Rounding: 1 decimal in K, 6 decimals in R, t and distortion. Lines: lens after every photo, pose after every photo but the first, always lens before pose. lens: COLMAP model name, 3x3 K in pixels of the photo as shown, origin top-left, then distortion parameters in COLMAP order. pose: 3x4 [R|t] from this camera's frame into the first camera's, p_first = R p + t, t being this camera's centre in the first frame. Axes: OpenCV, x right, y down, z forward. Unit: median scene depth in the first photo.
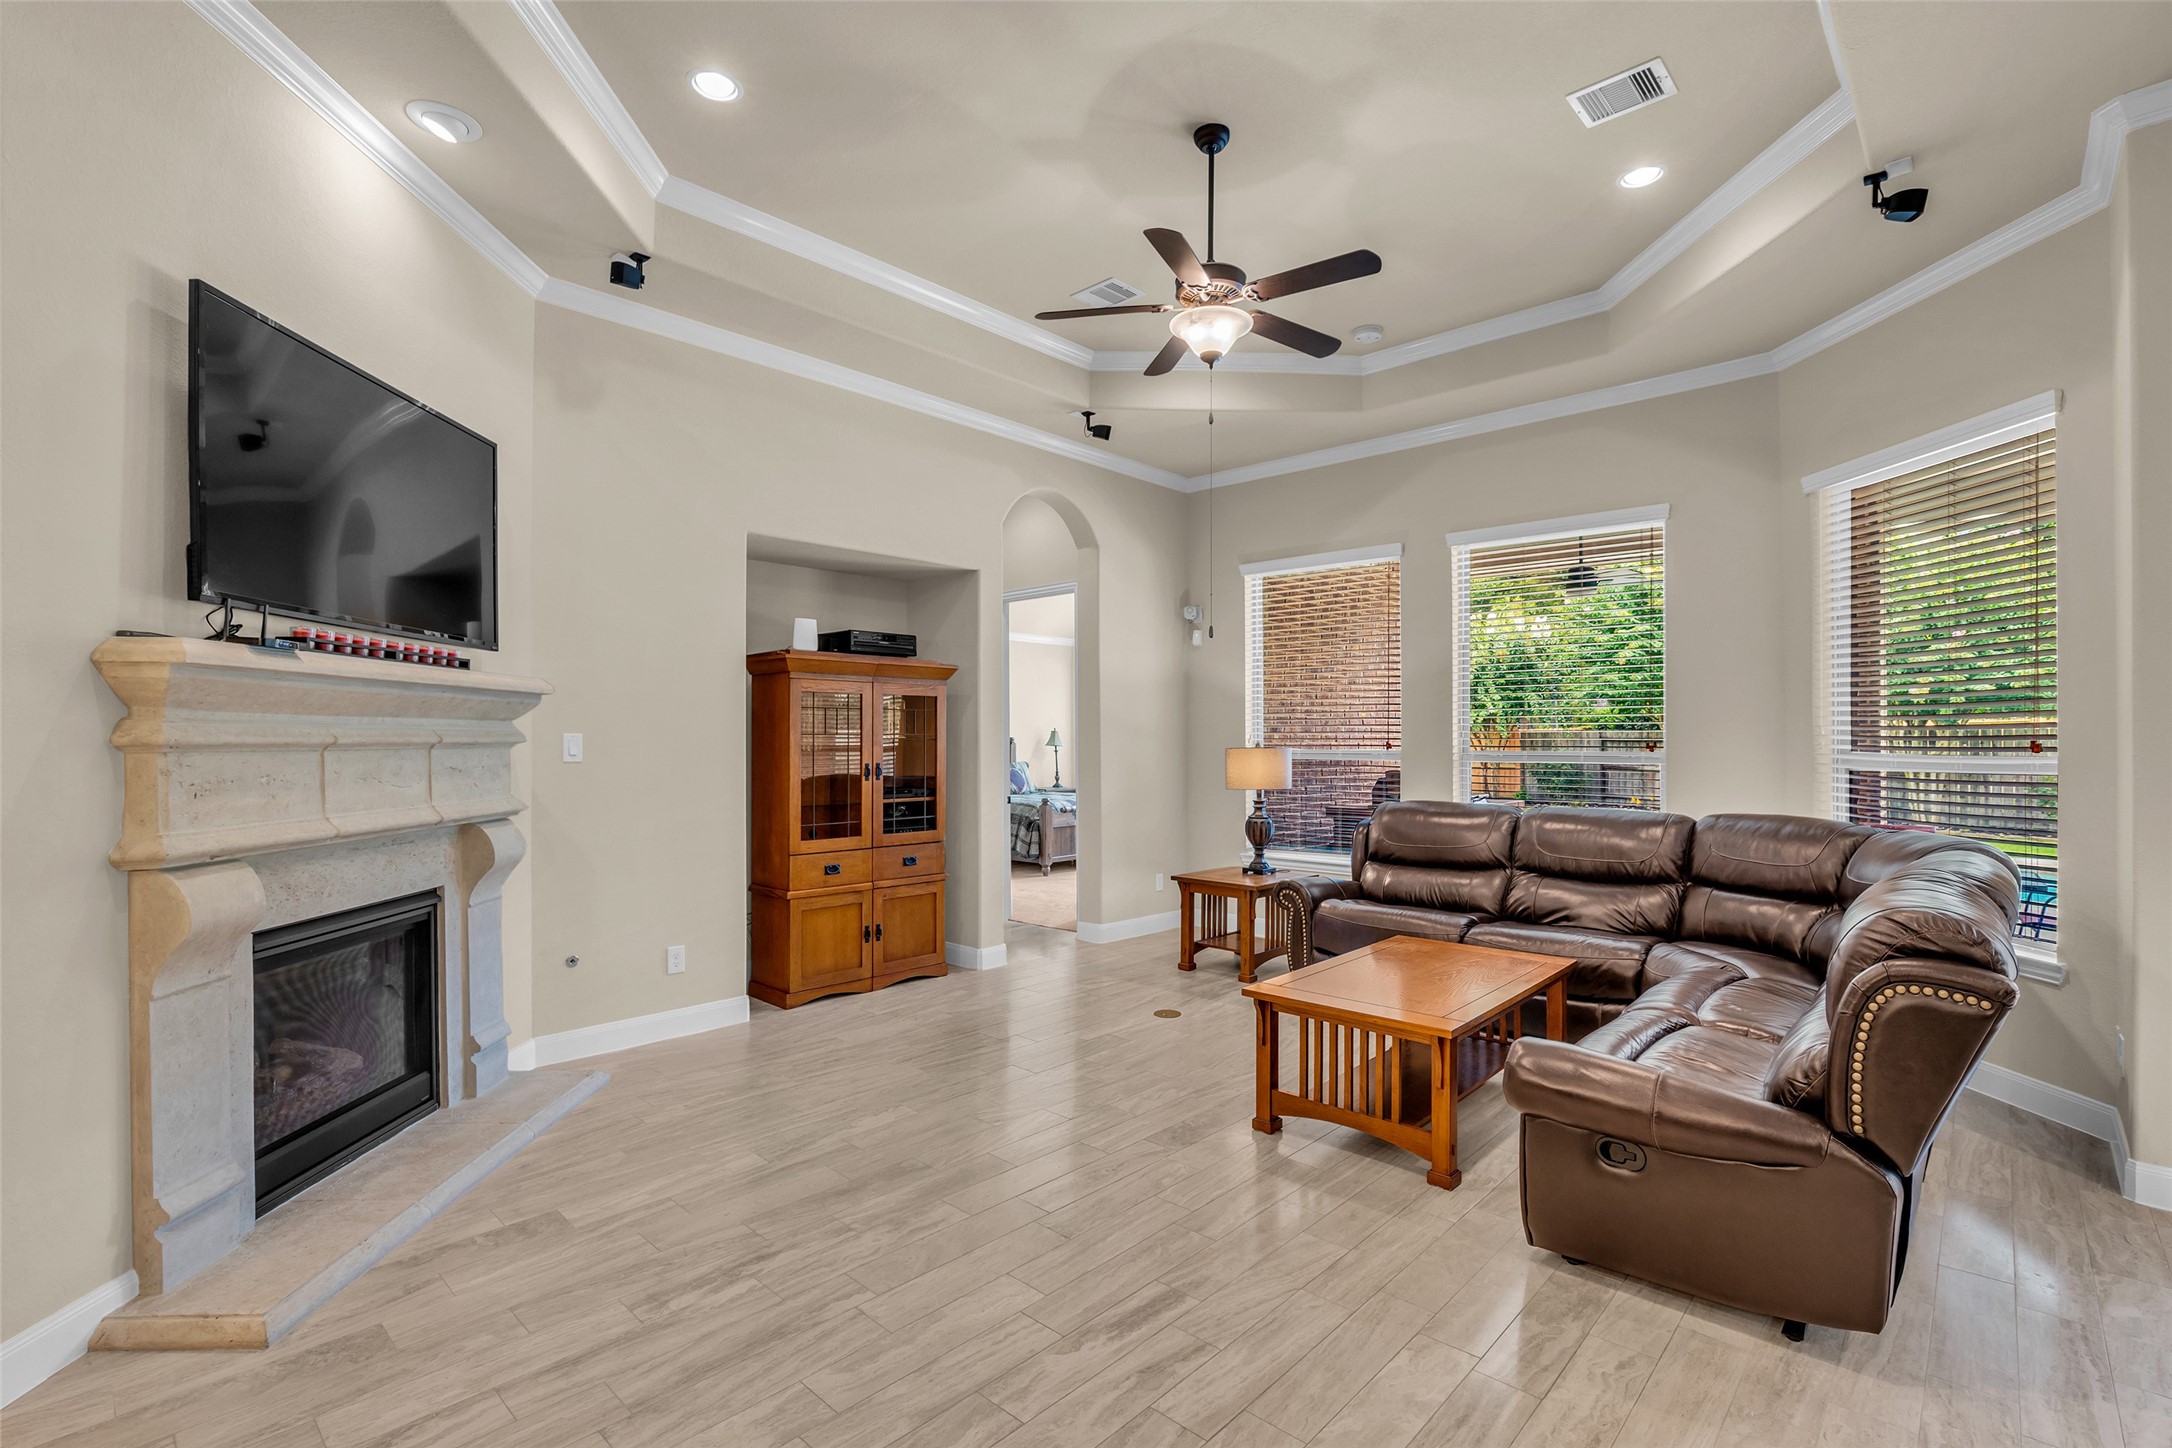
lens RADIAL K [[990.4, 0, 1086.0], [0, 990.4, 724.0], [0, 0, 1]] dist [-0.023606, 0.007512]
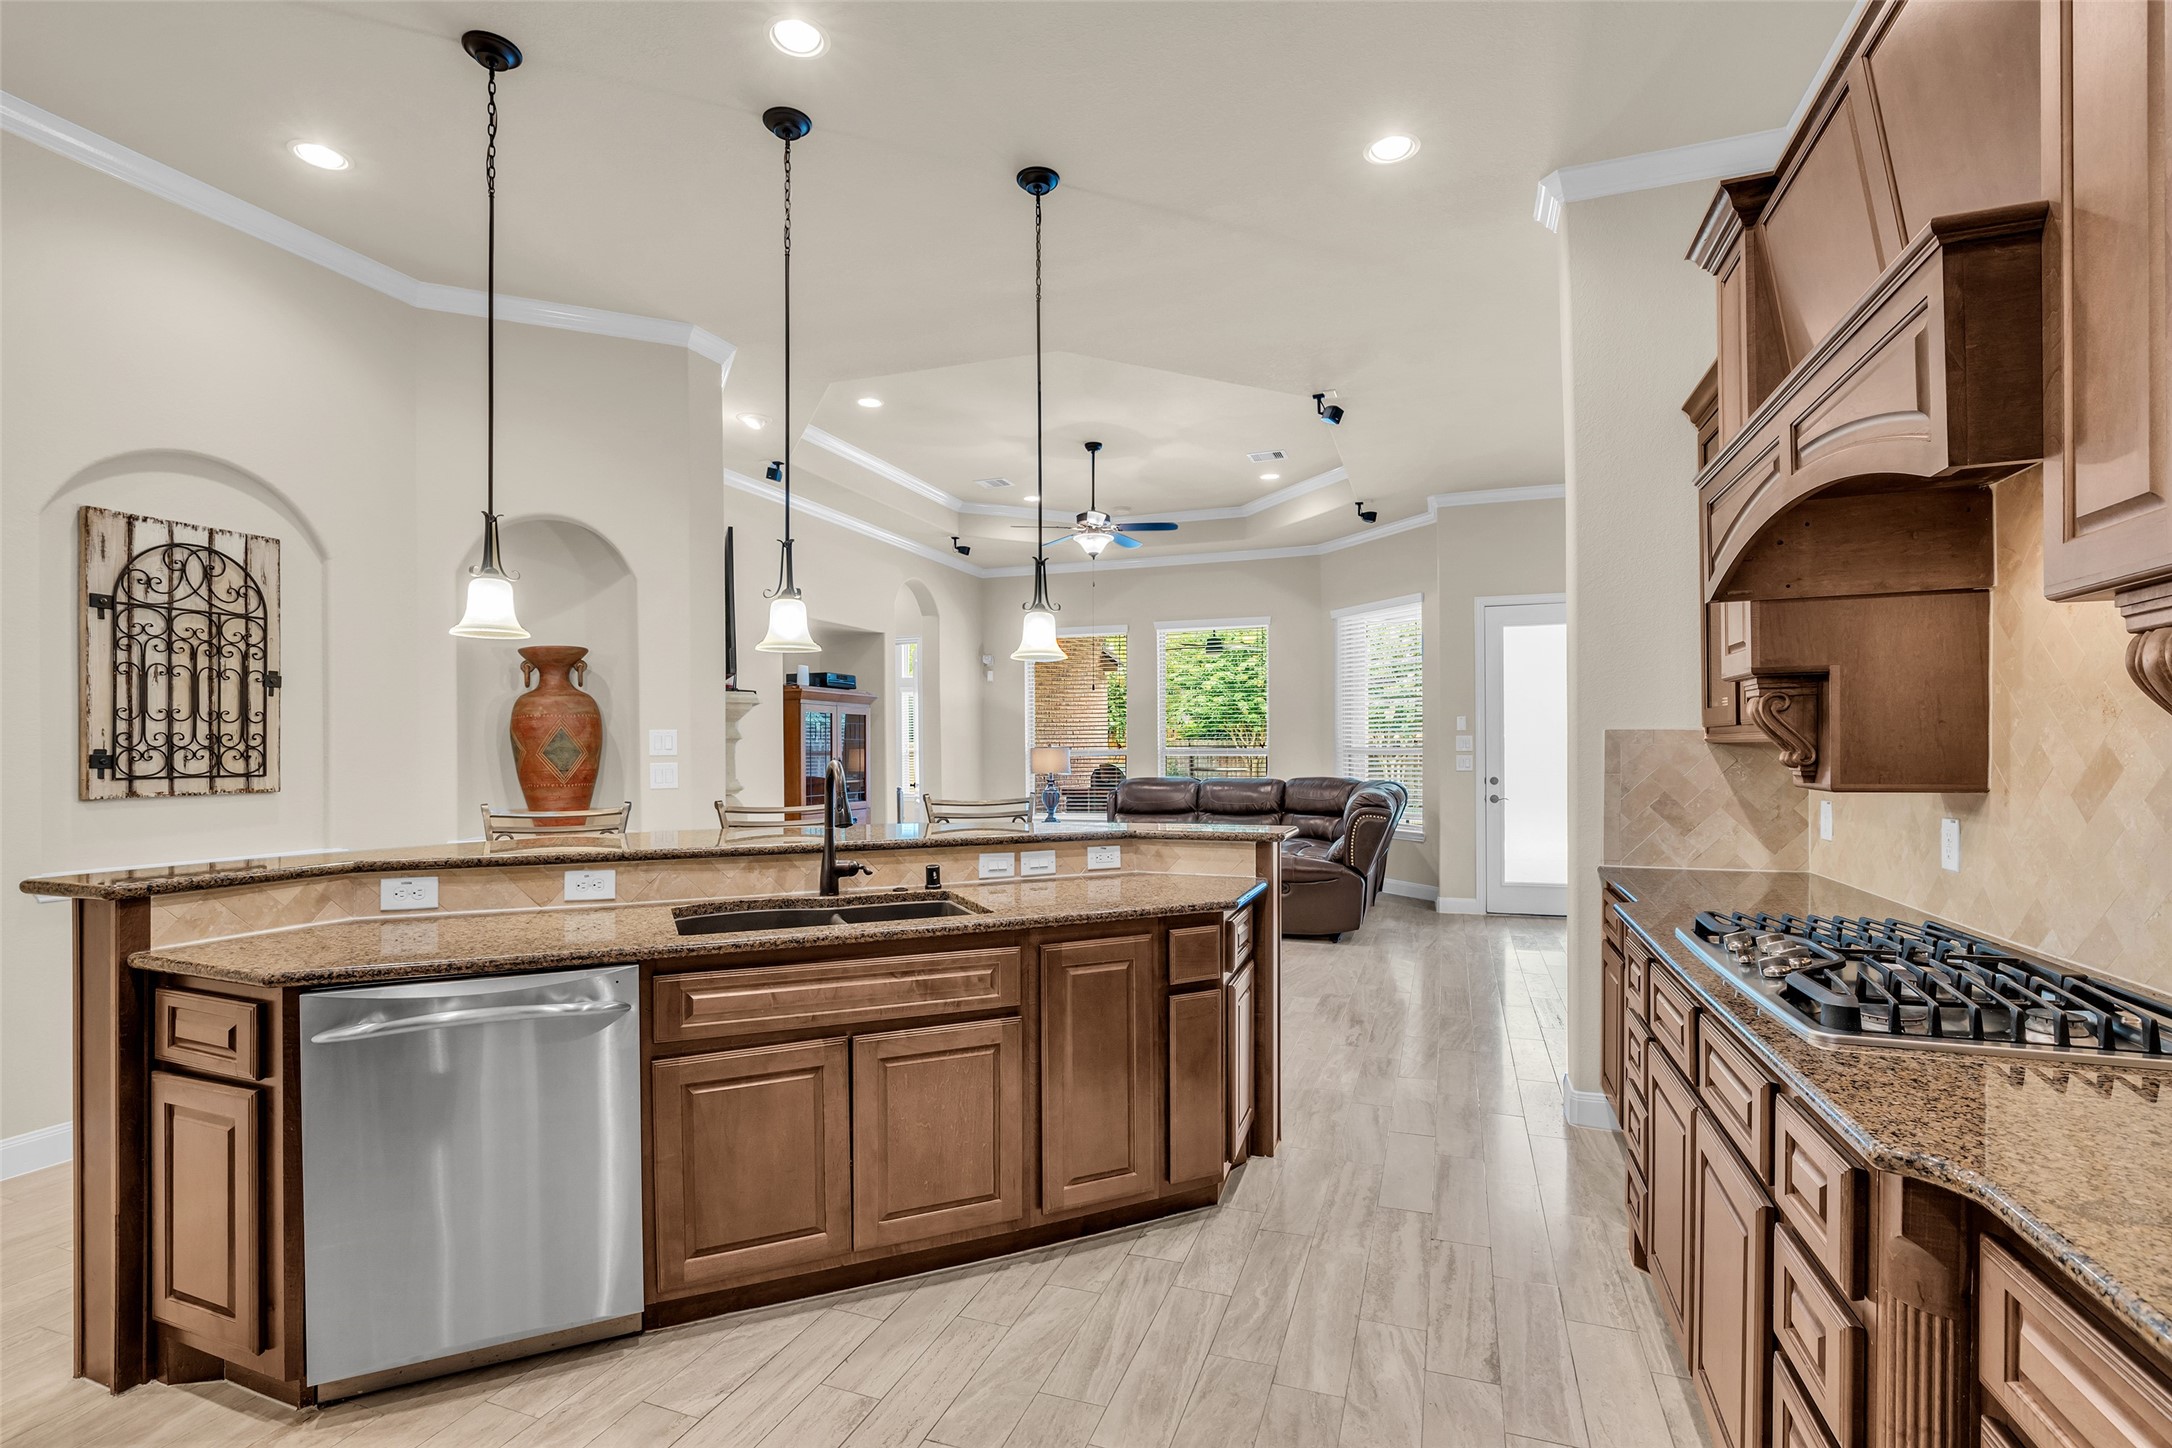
lens RADIAL K [[1004.9, 0, 1075.5], [0, 1004.9, 737.6], [0, 0, 1]] dist [-0.028898, 0.009381]
pose [[0.923491, -0.000285, 0.383620, -0.488819], [-0.000179, 0.999999, 0.001173, 0.006282], [-0.383620, -0.001152, 0.923490, -0.631655]]
